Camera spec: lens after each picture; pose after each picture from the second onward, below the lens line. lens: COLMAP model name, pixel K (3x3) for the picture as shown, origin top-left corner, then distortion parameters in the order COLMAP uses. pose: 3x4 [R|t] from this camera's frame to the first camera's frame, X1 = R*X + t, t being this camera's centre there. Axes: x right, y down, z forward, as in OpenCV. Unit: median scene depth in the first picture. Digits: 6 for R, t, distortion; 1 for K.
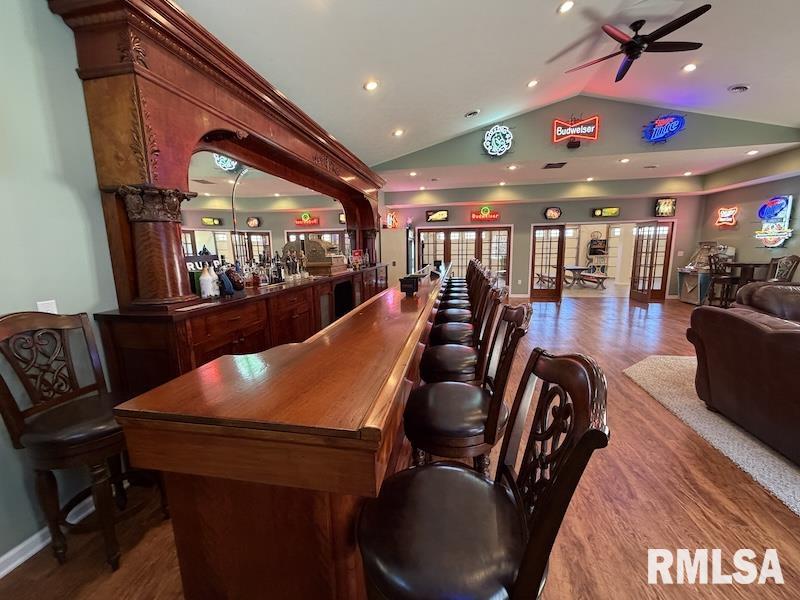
lens RADIAL K [[319.2, 0, 400.0], [0, 319.2, 300.0], [0, 0, 1]] dist [-0.001128, -0.000346]
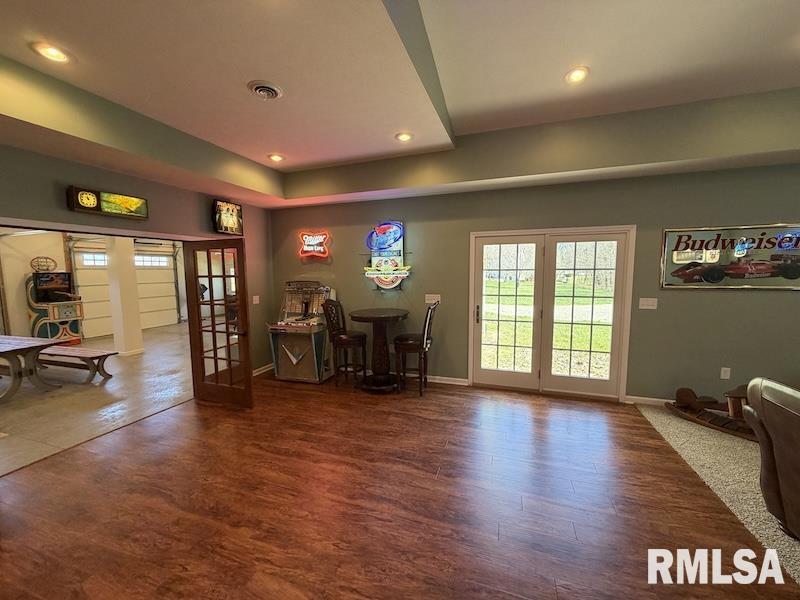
lens RADIAL K [[319.2, 0, 400.0], [0, 319.2, 300.0], [0, 0, 1]] dist [-0.001128, -0.000346]
pose [[0.148698, -0.074431, 0.986078, 0.336638], [0.169064, 0.984396, 0.048810, -0.132356], [-0.974323, 0.159453, 0.158961, 0.657851]]
